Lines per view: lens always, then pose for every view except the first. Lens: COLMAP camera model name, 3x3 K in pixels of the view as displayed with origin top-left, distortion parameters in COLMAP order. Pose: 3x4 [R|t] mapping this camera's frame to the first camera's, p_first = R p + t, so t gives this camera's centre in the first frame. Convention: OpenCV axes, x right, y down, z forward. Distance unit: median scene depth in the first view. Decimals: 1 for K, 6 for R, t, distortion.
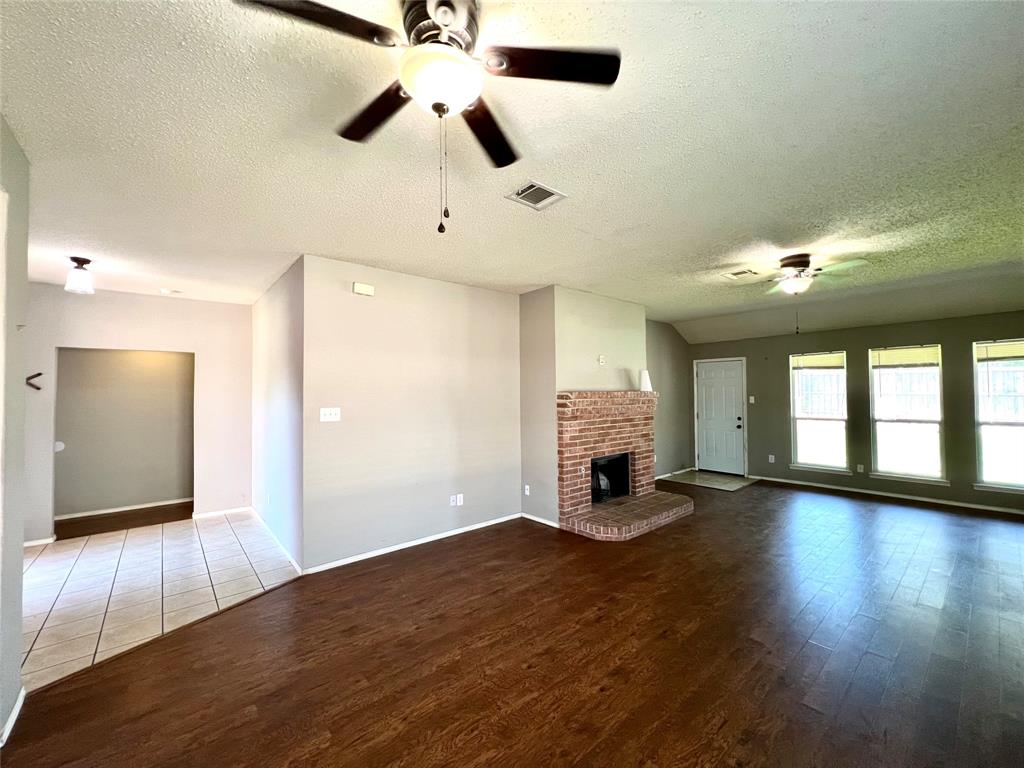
lens RADIAL K [[411.1, 0, 514.6], [0, 411.1, 383.1], [0, 0, 1]] dist [0.000815, 0.000139]
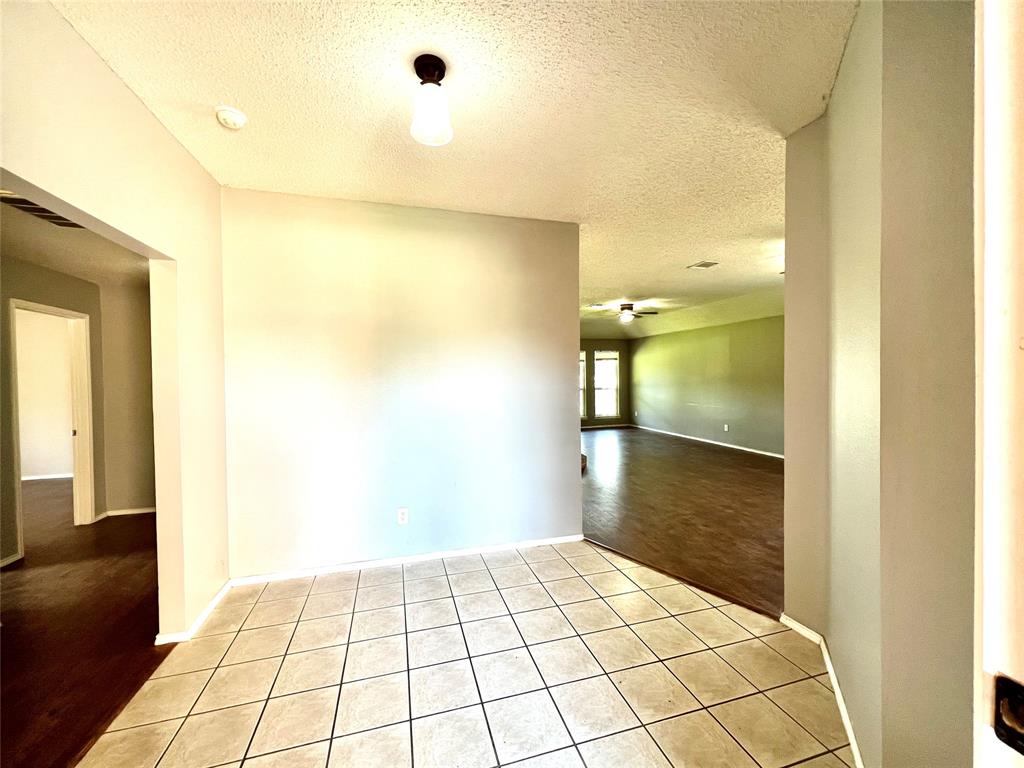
lens RADIAL K [[411.1, 0, 513.0], [0, 411.1, 383.3], [0, 0, 1]] dist [0.000815, 0.000139]
pose [[0.415272, -0.009380, 0.909649, -1.121242], [-0.011315, 0.999816, 0.015475, 0.045186], [-0.909627, -0.016719, 0.415090, 0.541064]]
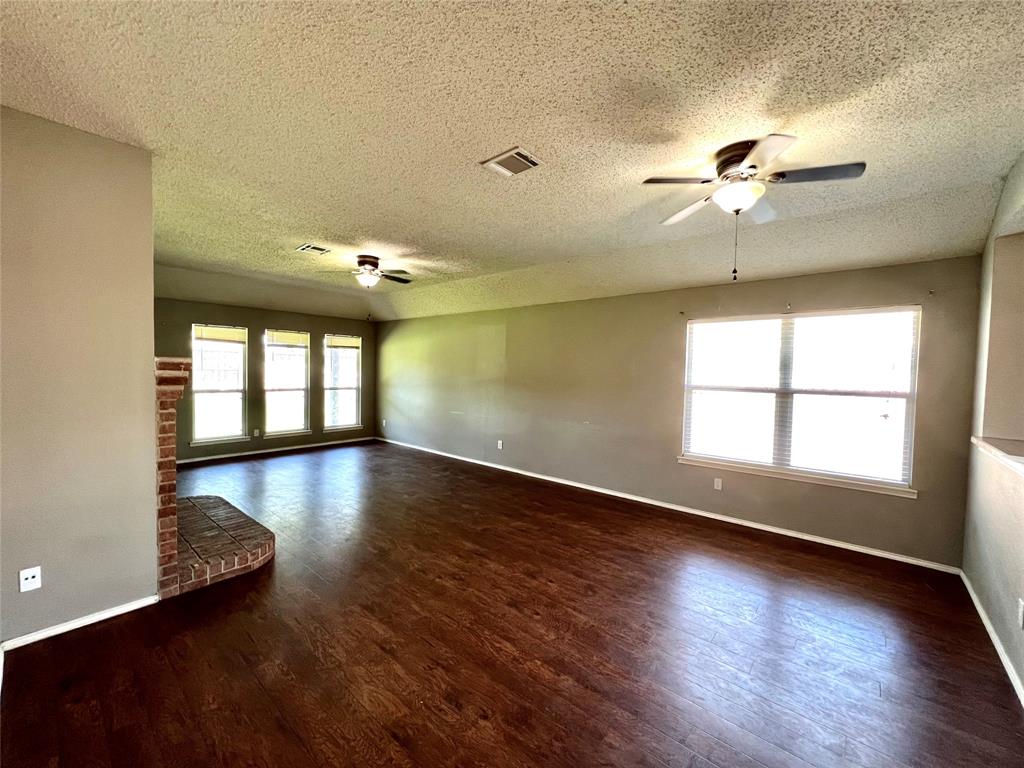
lens RADIAL K [[411.1, 0, 512.7], [0, 411.1, 390.2], [0, 0, 1]] dist [0.000815, 0.000139]
pose [[-0.152614, -0.038893, 0.987520, -0.492840], [-0.041702, 0.998589, 0.032885, 0.028329], [-0.987406, -0.036163, -0.154021, 0.608760]]
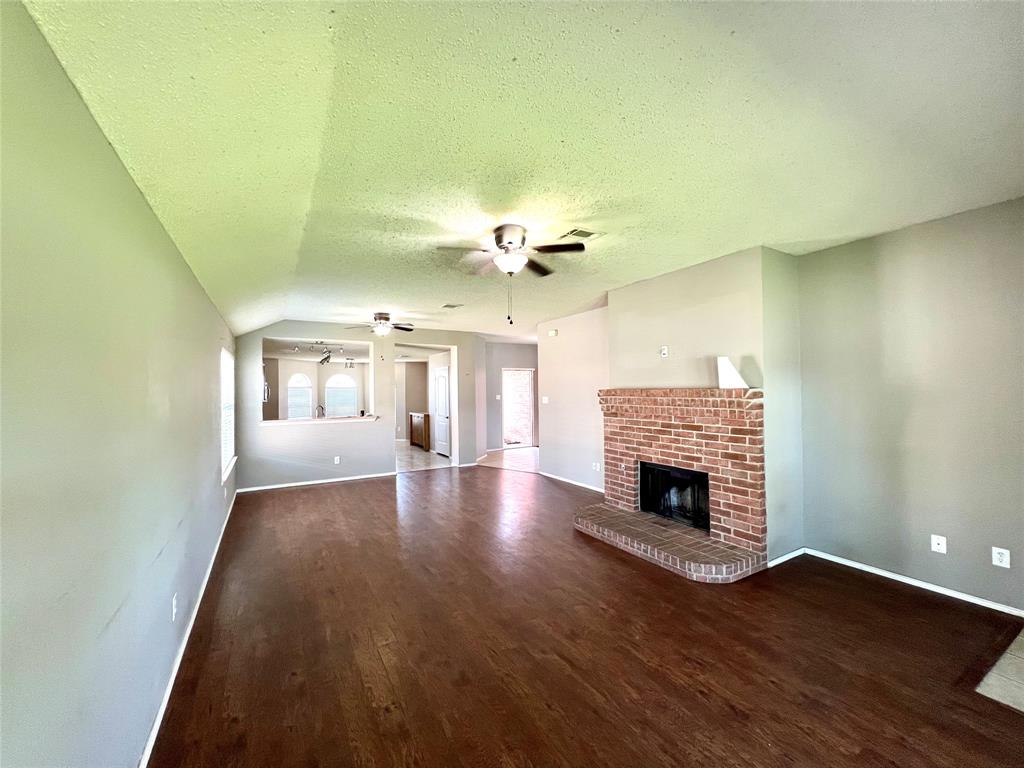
lens RADIAL K [[411.1, 0, 513.3], [0, 411.1, 383.8], [0, 0, 1]] dist [0.000815, 0.000139]
pose [[-0.169237, -0.001477, -0.985574, 1.202807], [0.038164, 0.999239, -0.008051, 0.005743], [0.984836, -0.038976, -0.169052, 0.916526]]
